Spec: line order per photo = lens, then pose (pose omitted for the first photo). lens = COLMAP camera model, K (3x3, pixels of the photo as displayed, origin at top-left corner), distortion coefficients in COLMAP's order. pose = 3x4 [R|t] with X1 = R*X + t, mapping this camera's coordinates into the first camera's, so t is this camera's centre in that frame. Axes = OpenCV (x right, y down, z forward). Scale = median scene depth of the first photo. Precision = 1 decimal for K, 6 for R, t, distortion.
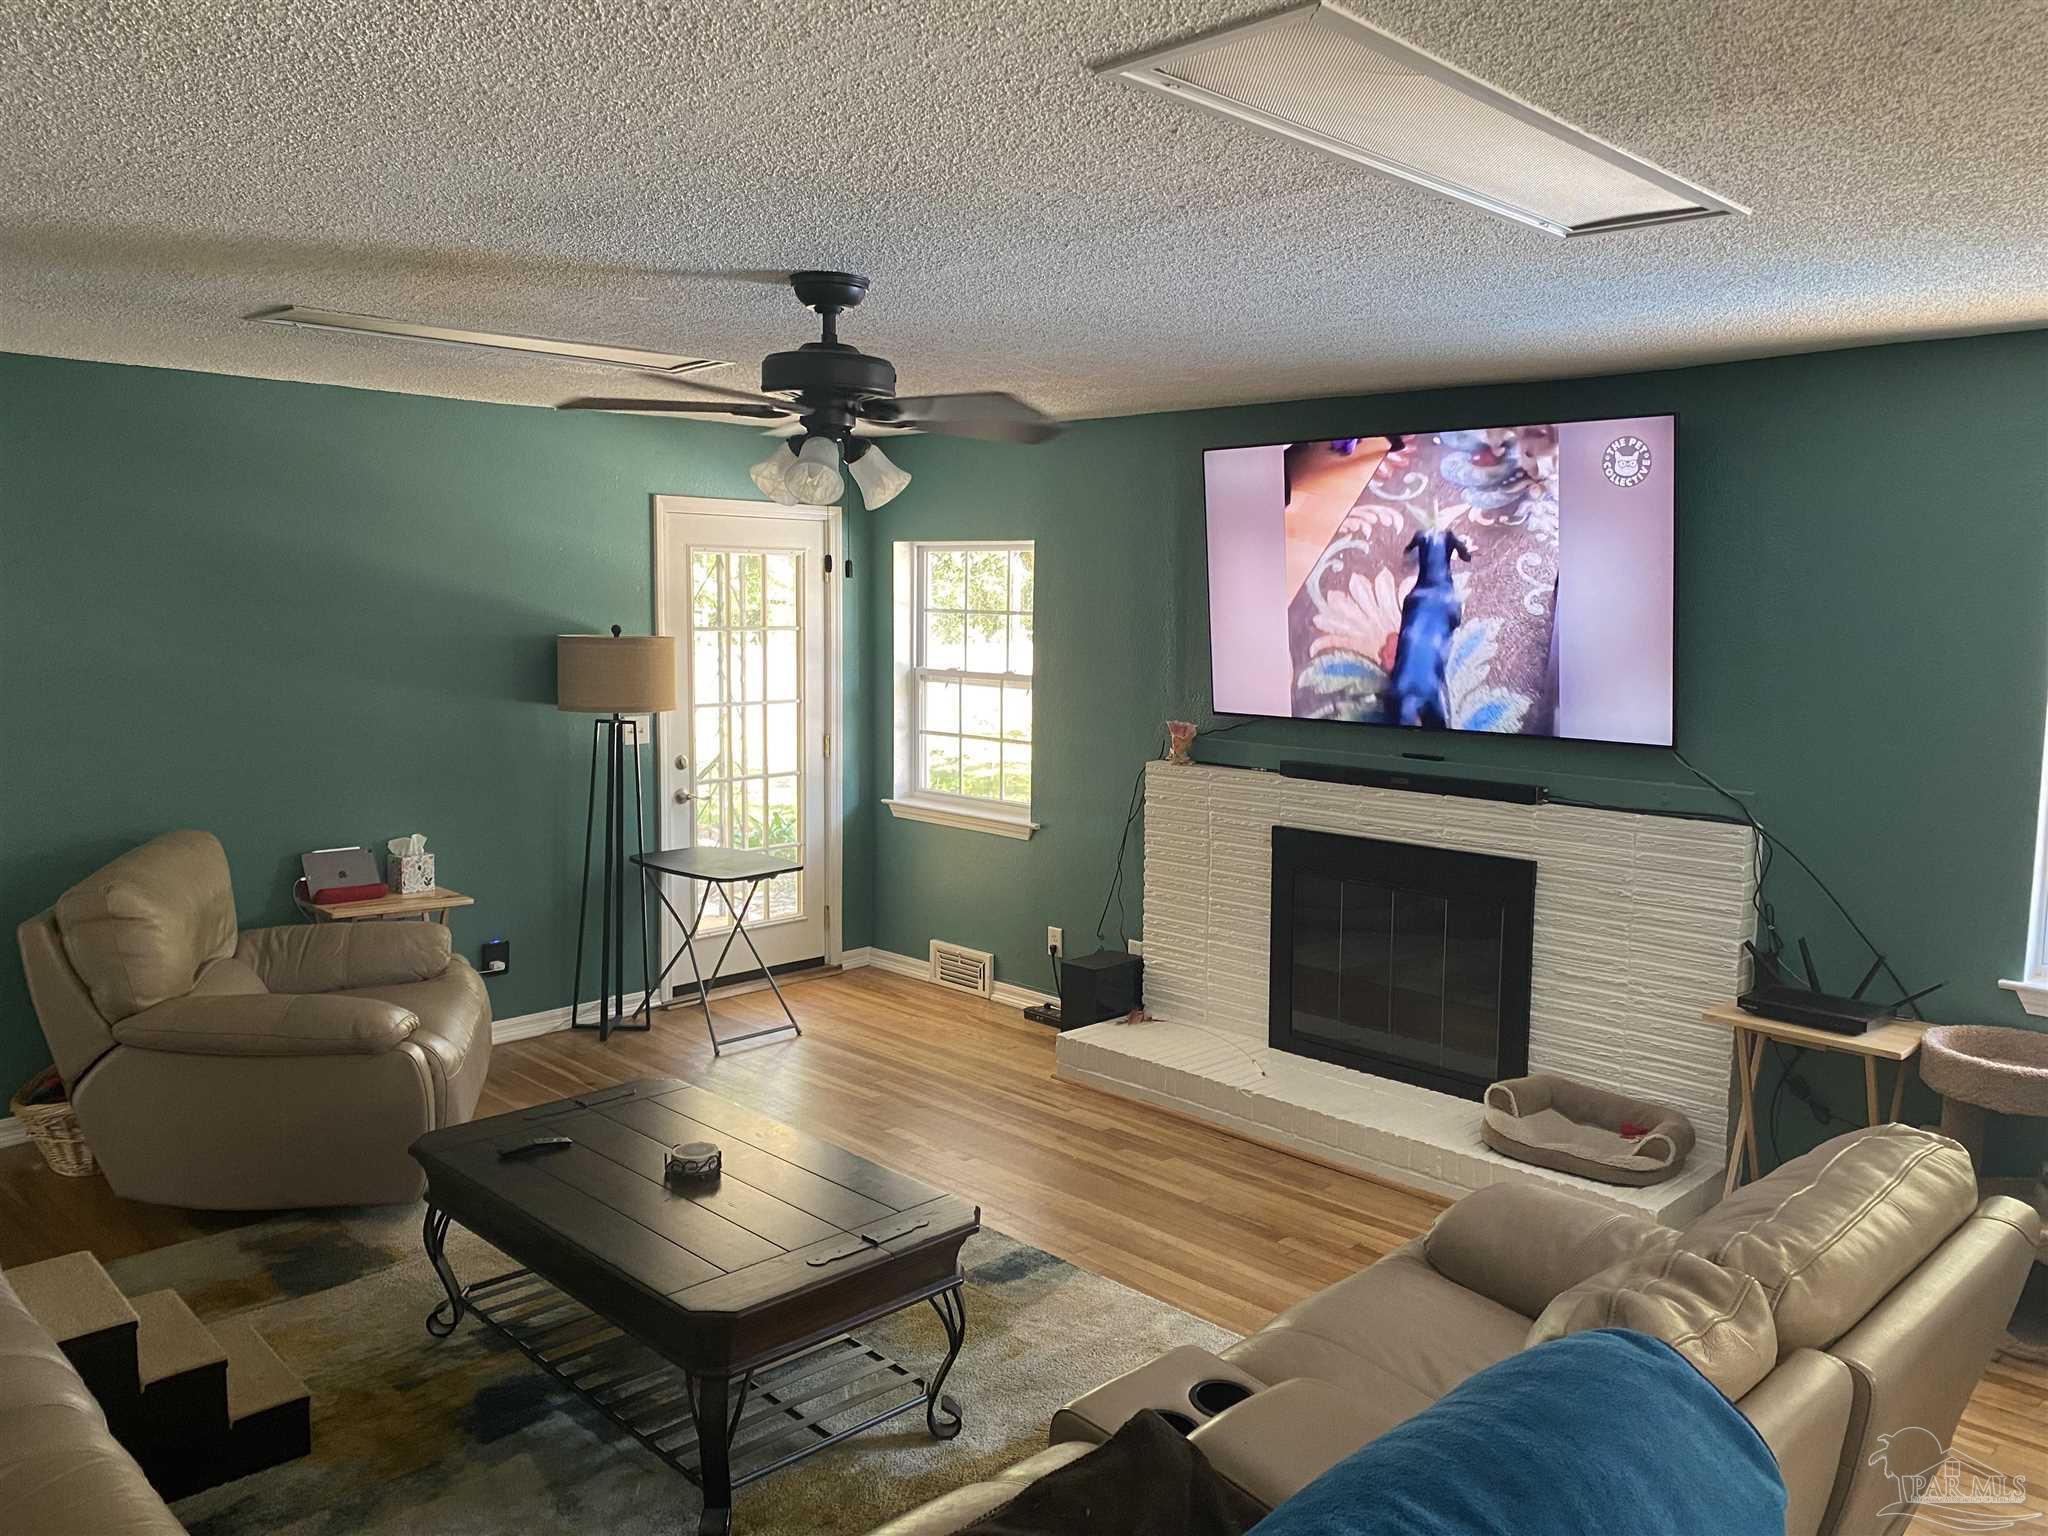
lens RADIAL K [[1525.8, 0, 1031.0], [0, 1525.8, 757.7], [0, 0, 1]] dist [0.036549, -0.035930]
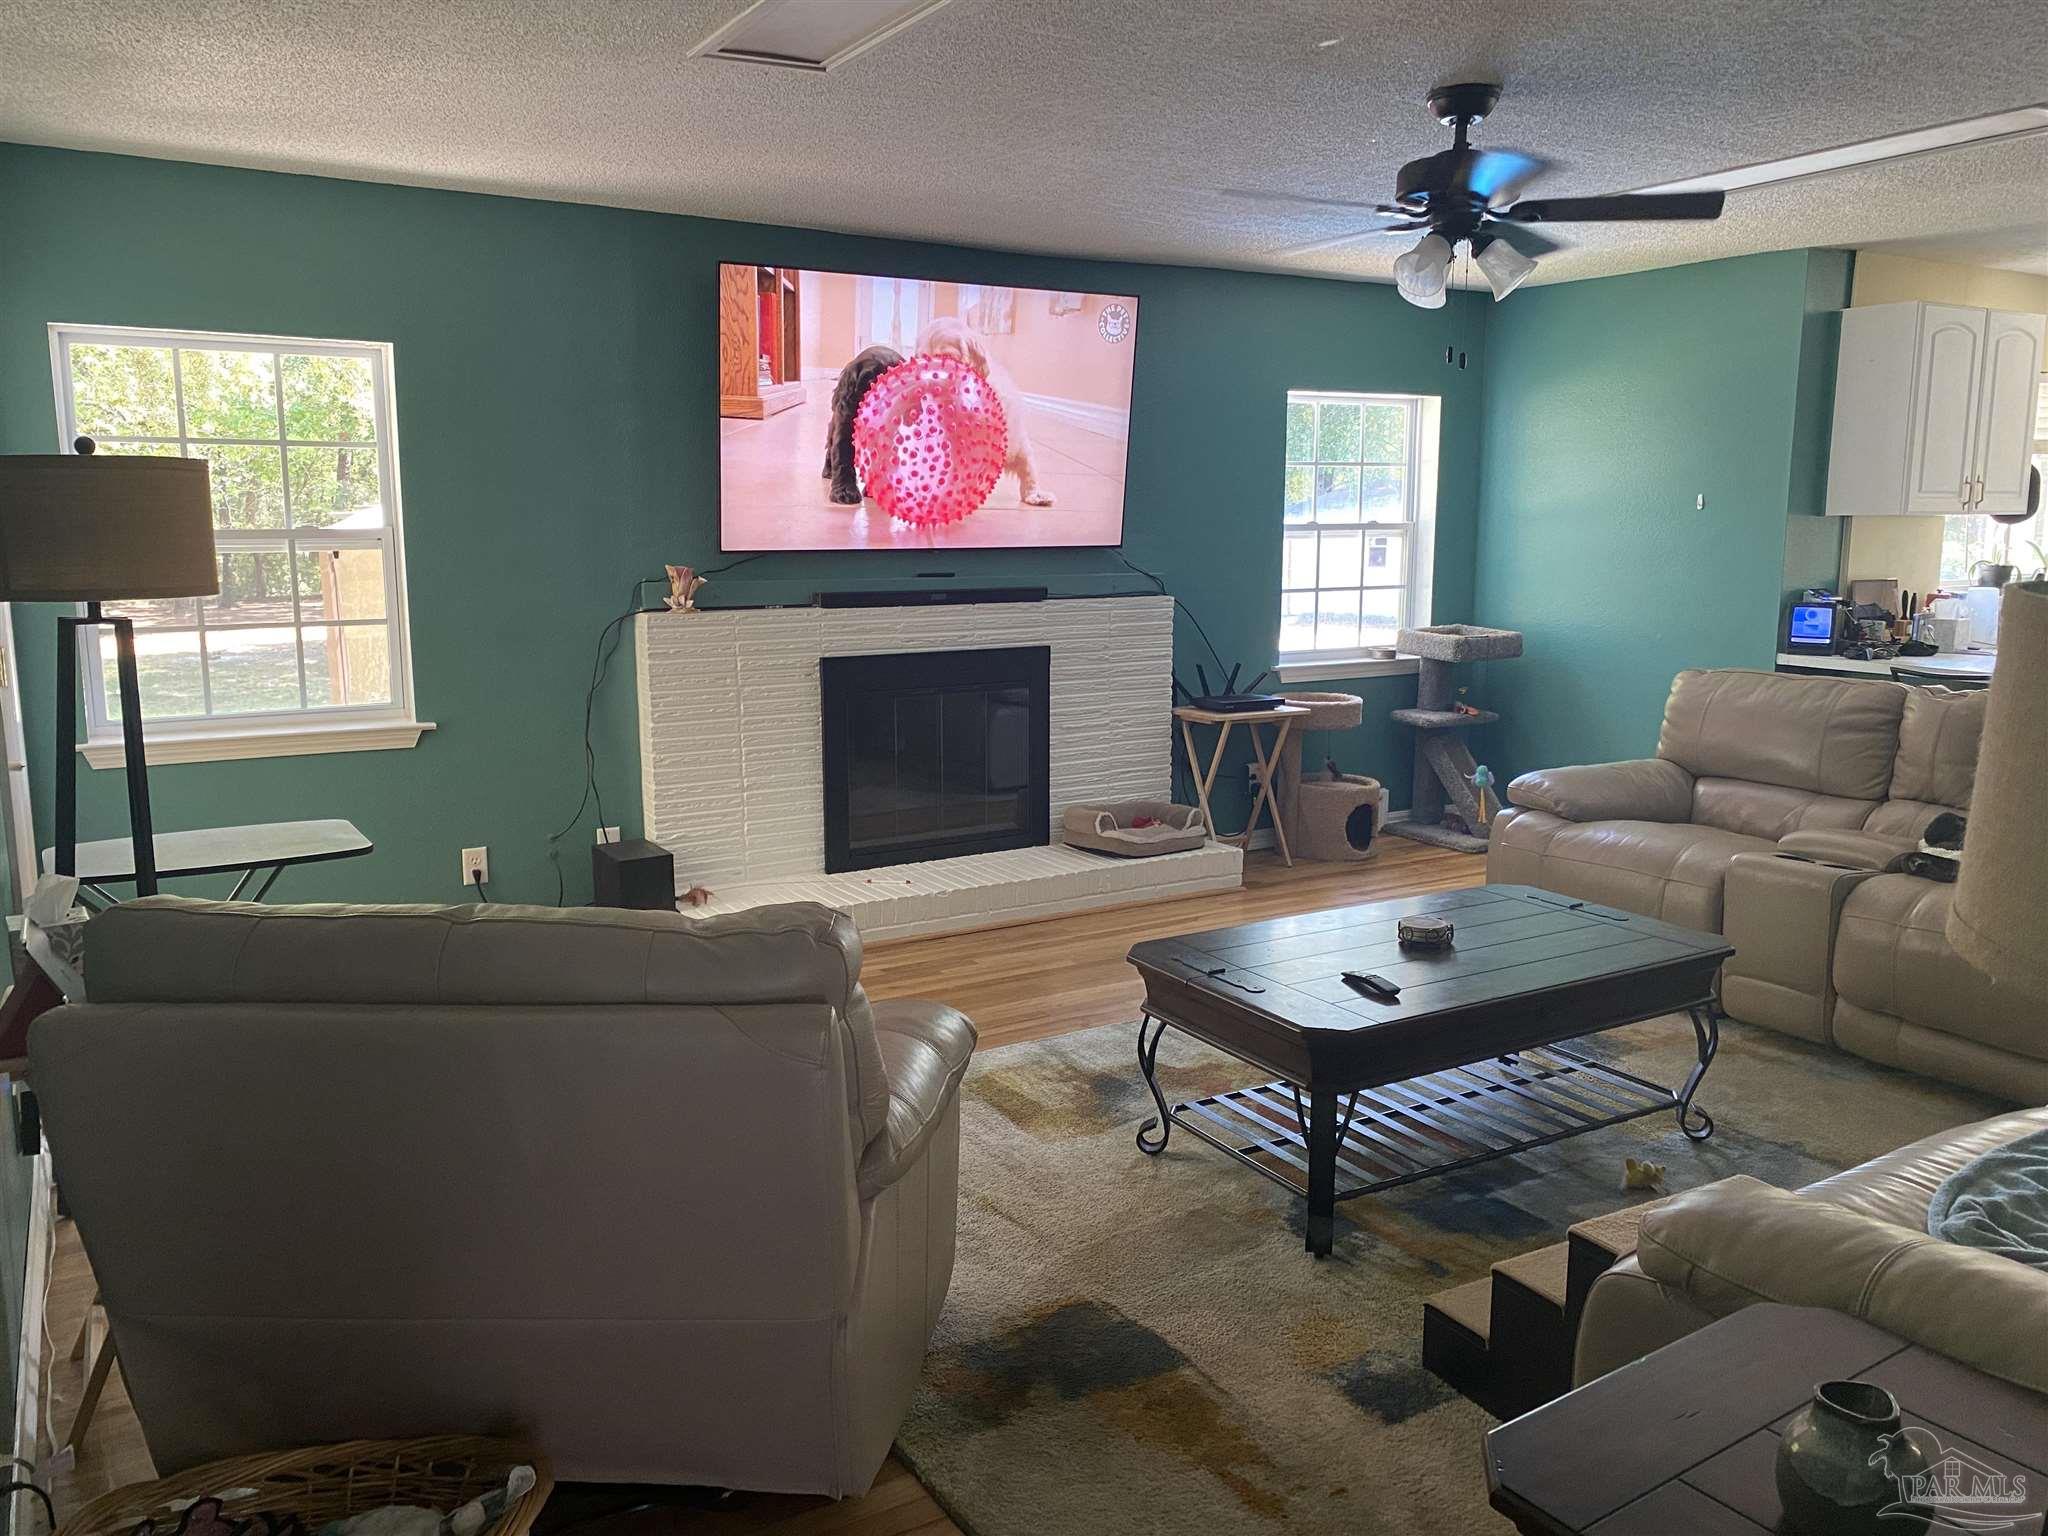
lens RADIAL K [[1525.8, 0, 1028.1], [0, 1525.8, 773.6], [0, 0, 1]] dist [0.036549, -0.035930]
pose [[0.232521, -0.175583, 0.956611, -0.857037], [0.106324, 0.982263, 0.154447, -0.023952], [-0.966762, 0.065799, 0.247065, 0.668916]]
